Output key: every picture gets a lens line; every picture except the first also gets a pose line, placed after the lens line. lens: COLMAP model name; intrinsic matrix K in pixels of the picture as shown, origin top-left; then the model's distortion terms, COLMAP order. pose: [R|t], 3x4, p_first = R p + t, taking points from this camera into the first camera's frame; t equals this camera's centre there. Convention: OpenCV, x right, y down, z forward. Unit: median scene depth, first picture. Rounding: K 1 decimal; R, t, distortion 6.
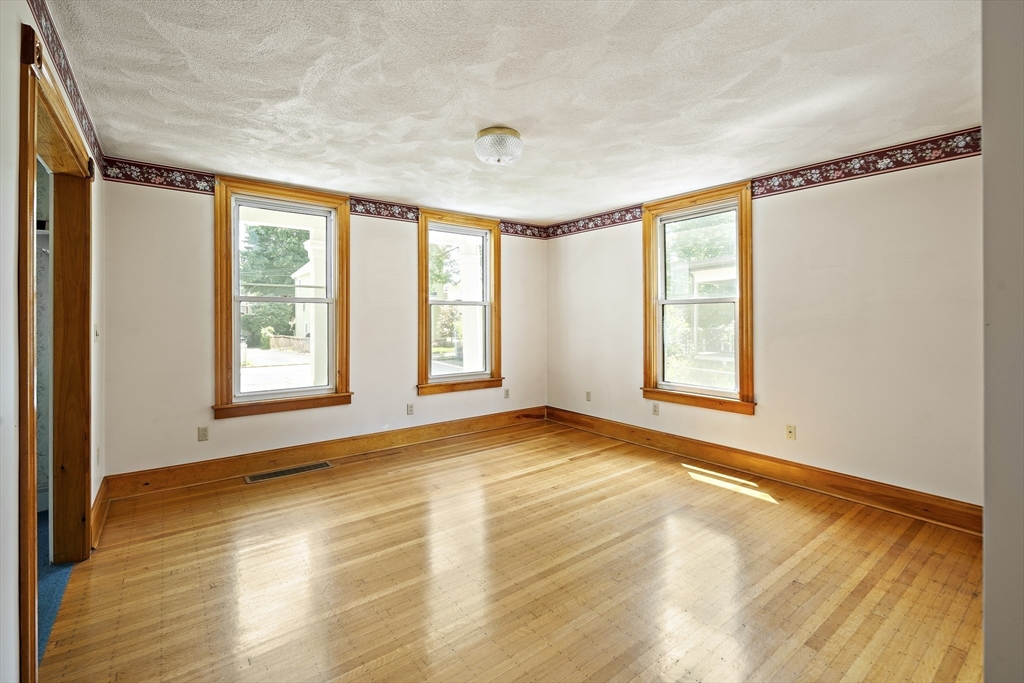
lens RADIAL K [[451.5, 0, 510.0], [0, 451.5, 317.4], [0, 0, 1]] dist [0.001656, -0.000108]
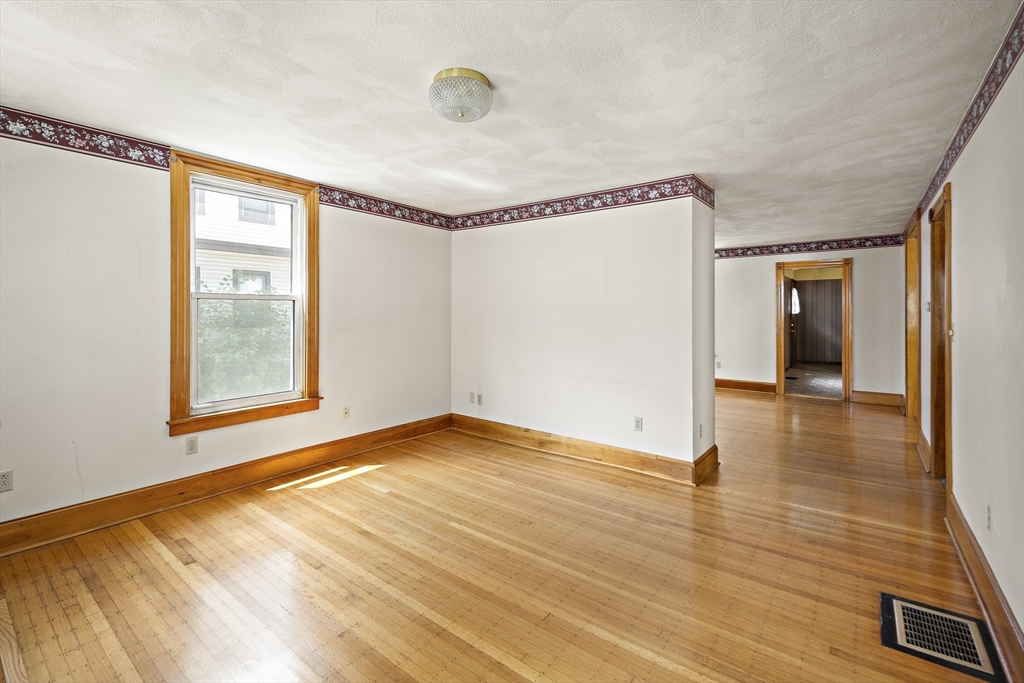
lens RADIAL K [[451.5, 0, 523.5], [0, 451.5, 310.1], [0, 0, 1]] dist [0.001656, -0.000108]
pose [[-0.271723, 0.000780, 0.962375, -0.600255], [-0.005086, 0.999985, -0.002247, -0.013281], [-0.962362, -0.005505, -0.271715, 0.823456]]
